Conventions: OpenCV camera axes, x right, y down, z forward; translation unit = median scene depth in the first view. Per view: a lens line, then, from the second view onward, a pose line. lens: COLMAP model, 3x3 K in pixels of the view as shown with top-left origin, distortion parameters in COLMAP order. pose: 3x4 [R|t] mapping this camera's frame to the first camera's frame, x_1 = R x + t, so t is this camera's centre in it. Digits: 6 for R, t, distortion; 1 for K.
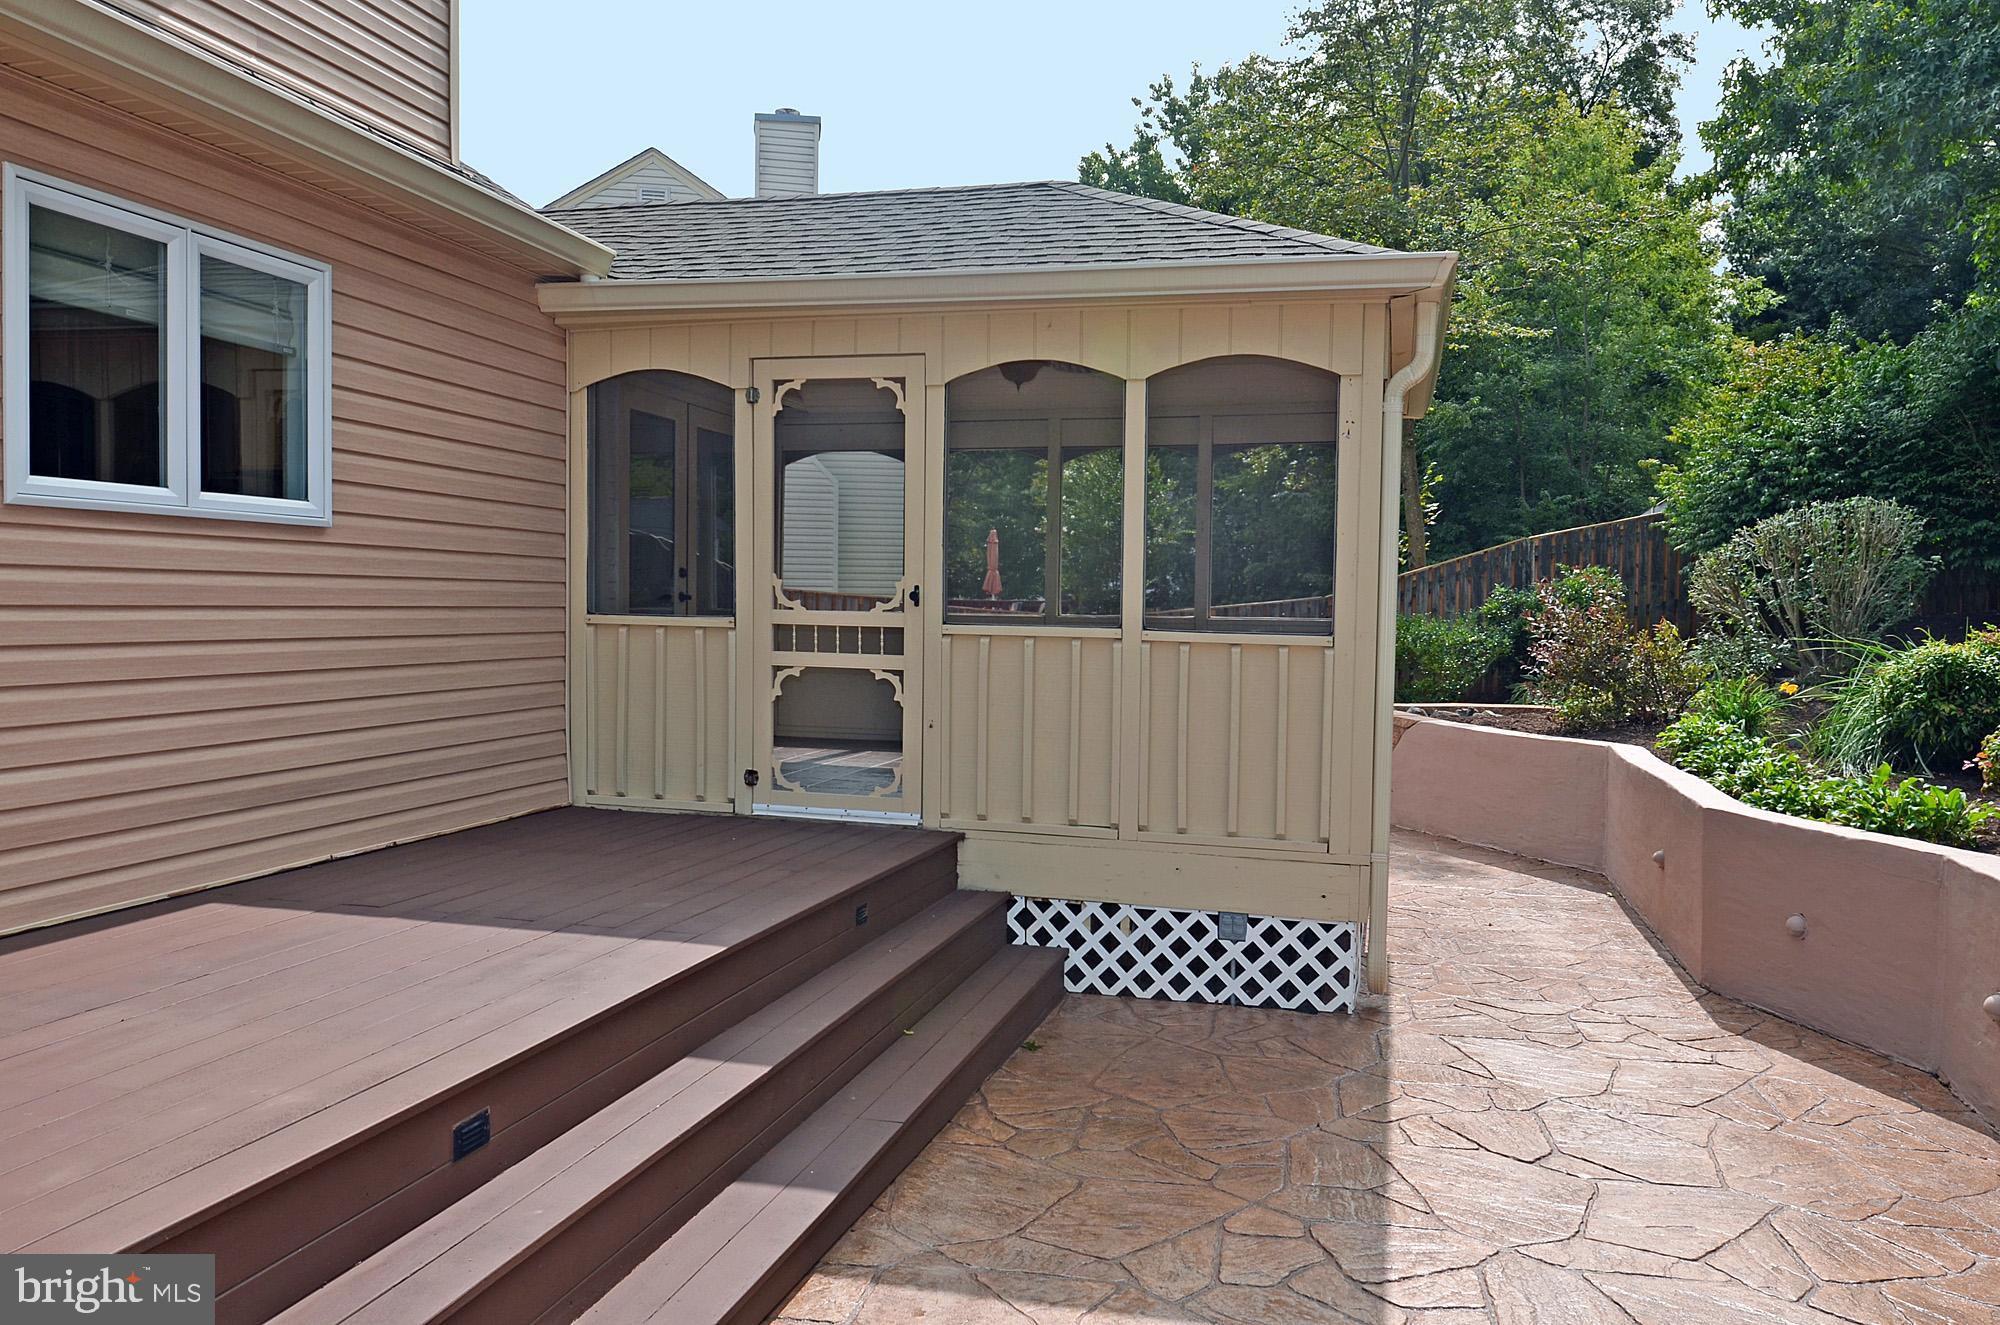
lens RADIAL K [[1387.2, 0, 1021.9], [0, 1387.2, 659.7], [0, 0, 1]] dist [-0.010244, -0.011017]
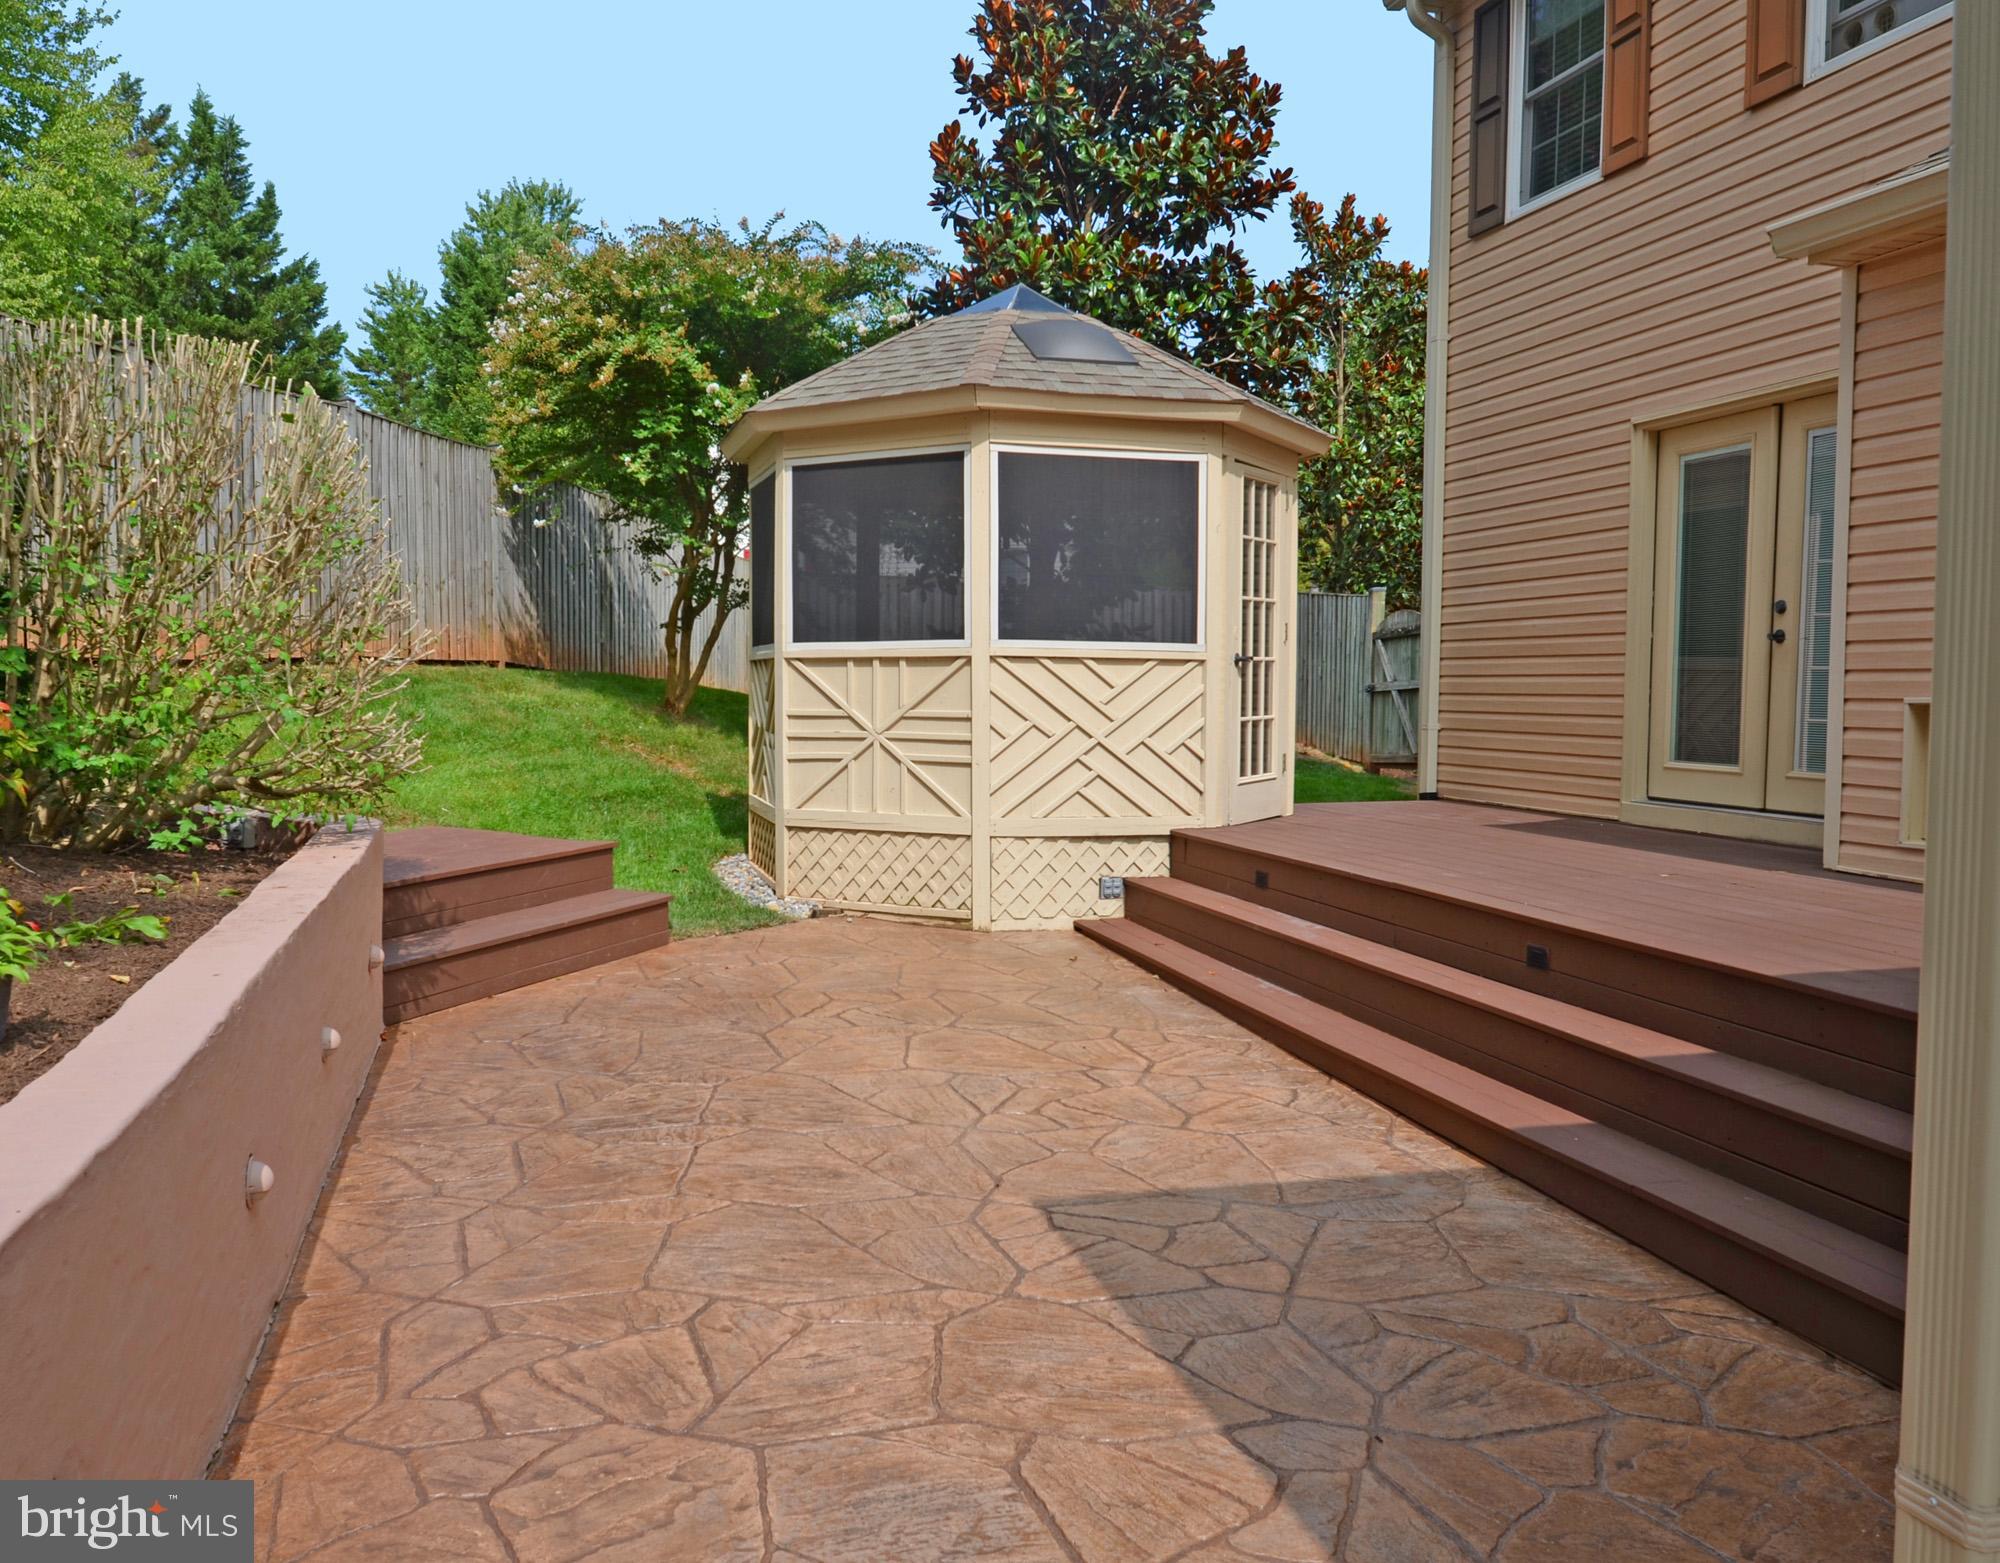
lens RADIAL K [[1671.5, 0, 948.3], [0, 1671.5, 789.5], [0, 0, 1]] dist [-0.003433, -0.011510]
pose [[-0.880925, 0.012410, -0.473093, 0.531081], [-0.036044, 0.994993, 0.093217, -0.000849], [0.471881, 0.099169, -0.876067, 1.128119]]
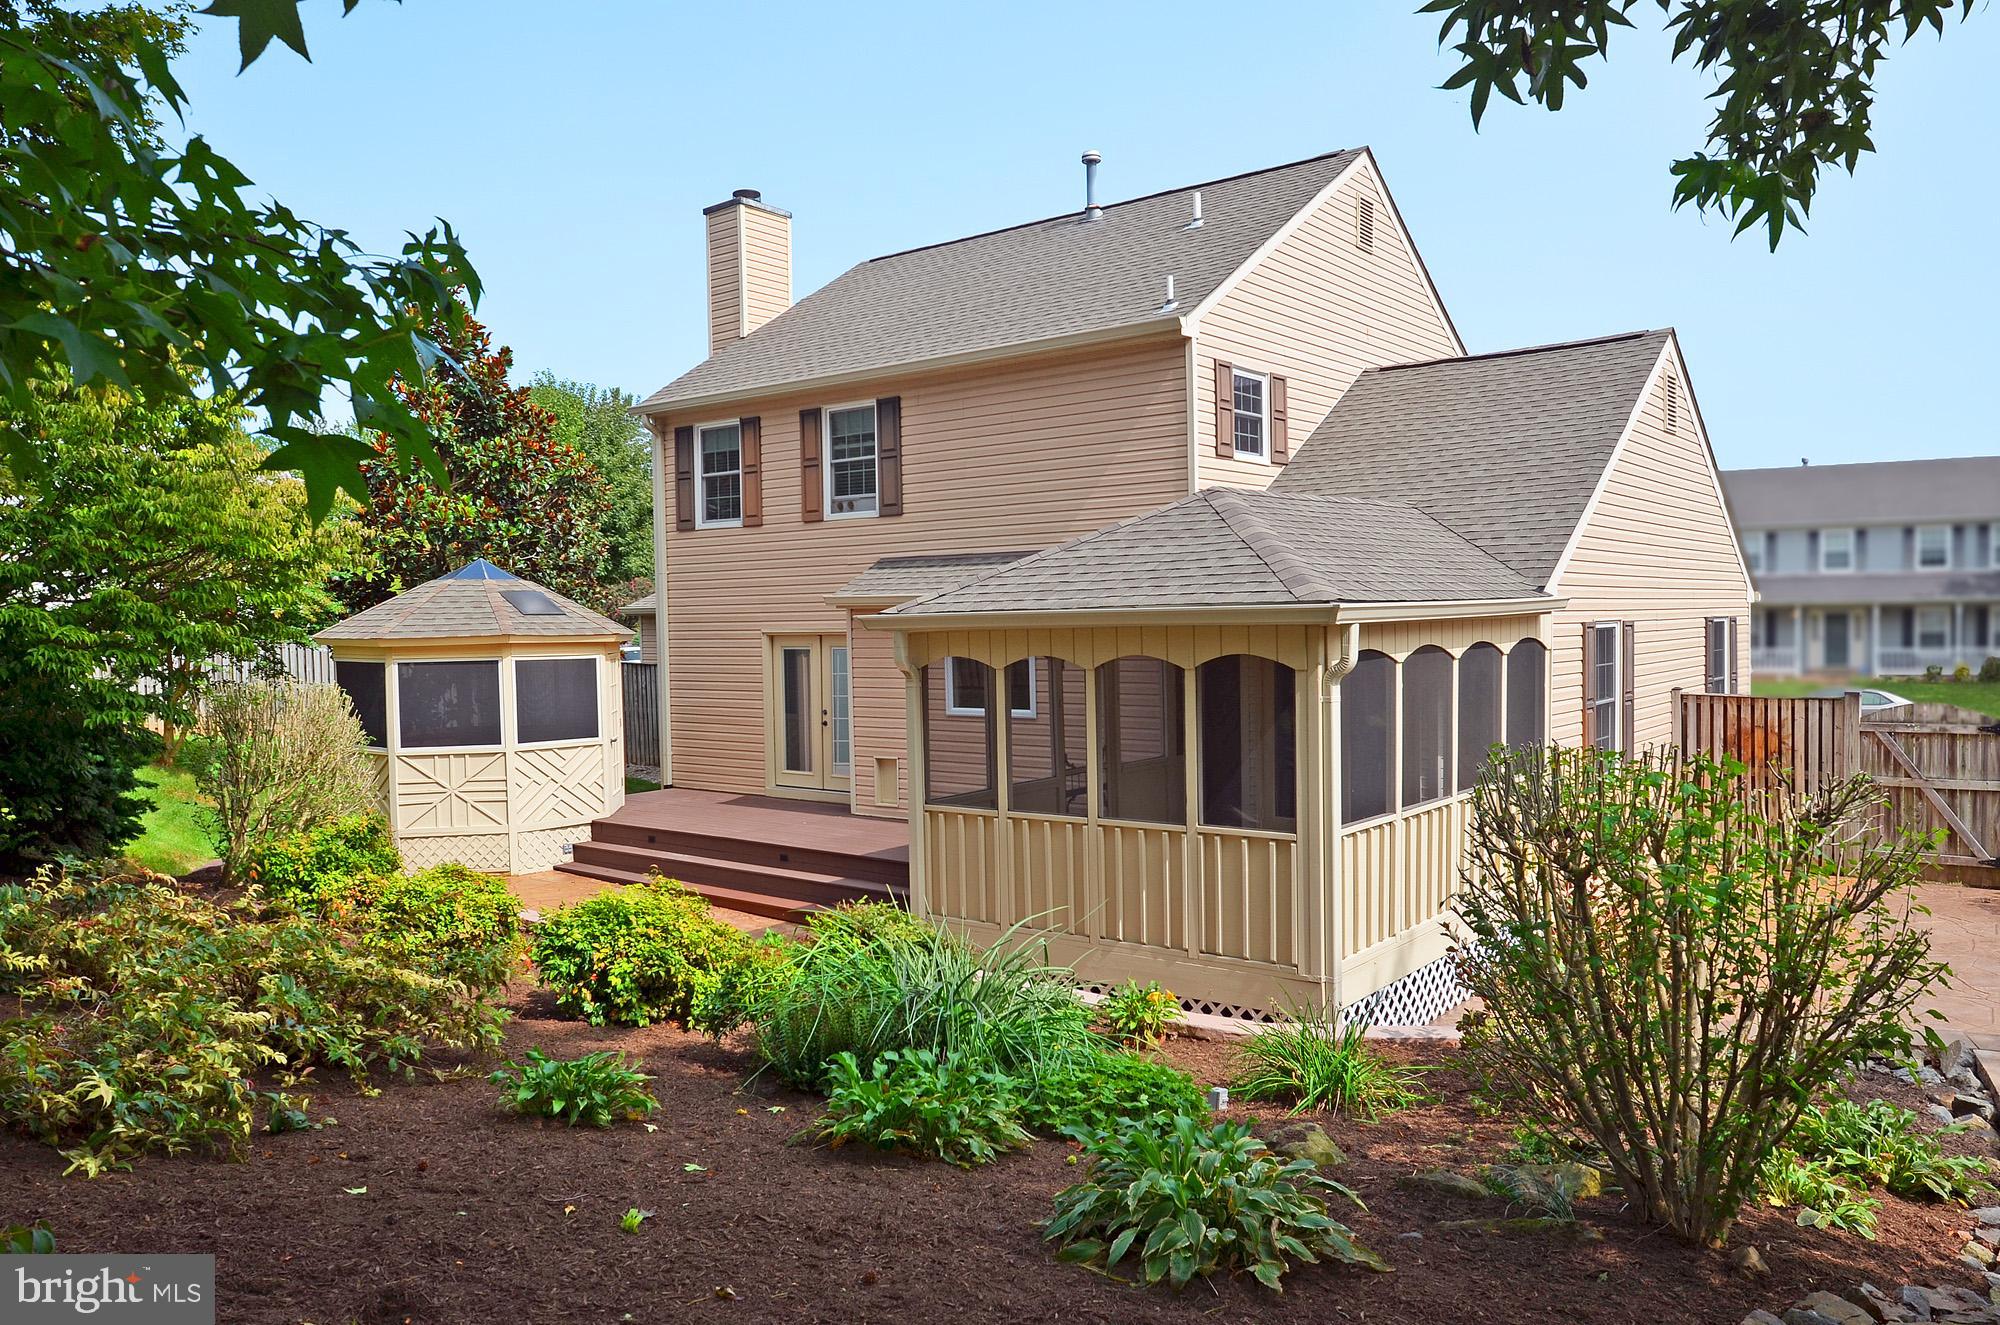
lens RADIAL K [[1387.2, 0, 1007.4], [0, 1387.2, 663.6], [0, 0, 1]] dist [-0.010244, -0.011017]
pose [[-0.406611, 0.025594, -0.913243, 1.817775], [-0.025695, 0.998892, 0.039435, -0.272572], [0.913240, 0.039500, -0.405503, 1.787924]]
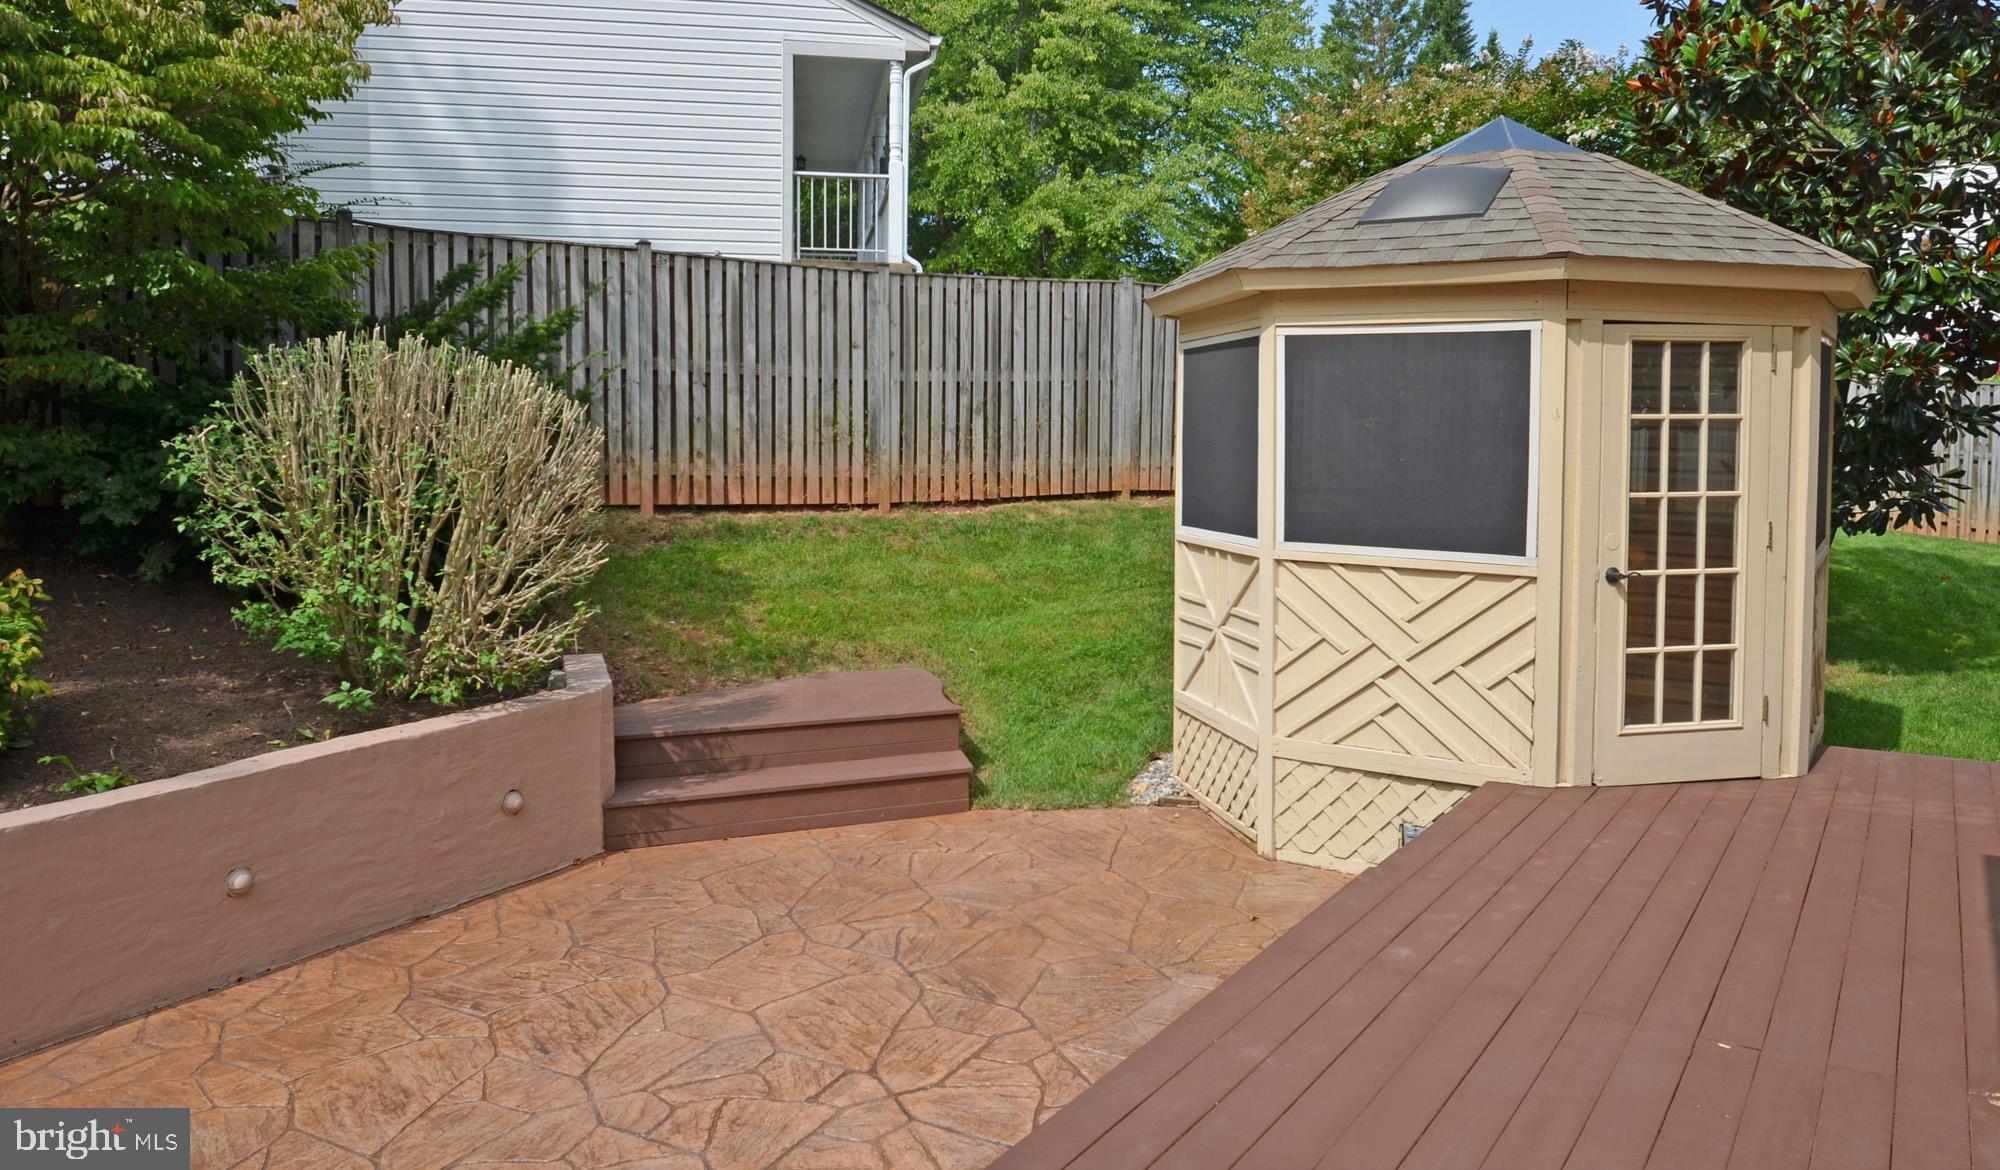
lens RADIAL K [[1435.4, 0, 1011.4], [0, 1435.4, 510.5], [0, 0, 1]] dist [-0.010420, -0.004551]
pose [[-0.948578, -0.037520, 0.314312, -0.314497], [-0.006196, 0.994961, 0.100070, -0.127531], [-0.316483, 0.092977, -0.944031, 0.998283]]
